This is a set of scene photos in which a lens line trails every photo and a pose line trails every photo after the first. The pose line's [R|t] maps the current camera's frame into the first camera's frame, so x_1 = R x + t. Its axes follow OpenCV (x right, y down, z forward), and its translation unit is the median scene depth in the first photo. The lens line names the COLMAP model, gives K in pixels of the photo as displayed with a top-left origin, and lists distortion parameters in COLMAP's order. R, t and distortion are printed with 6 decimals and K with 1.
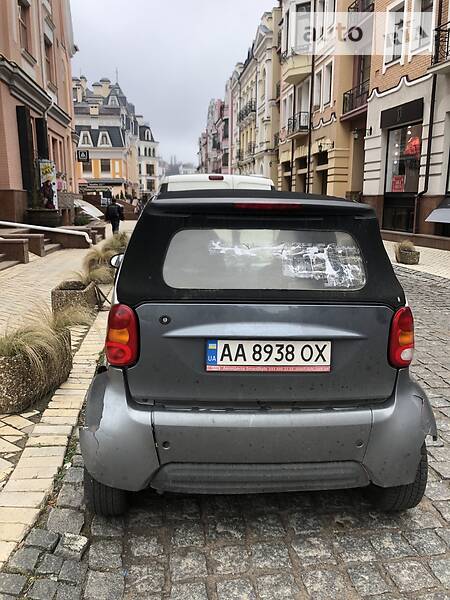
lens RADIAL K [[511.6, 0, 225.0], [0, 511.6, 300.0], [0, 0, 1]] dist [0.013183, -0.007190]
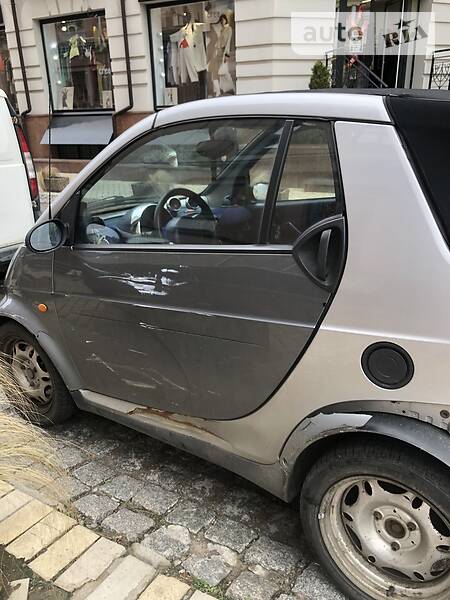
lens RADIAL K [[511.6, 0, 225.0], [0, 511.6, 300.0], [0, 0, 1]] dist [0.013183, -0.007190]
pose [[0.638141, -0.274391, 0.719364, -0.135938], [0.172351, 0.961537, 0.213873, -0.025885], [-0.750380, -0.012498, 0.660888, 0.145811]]
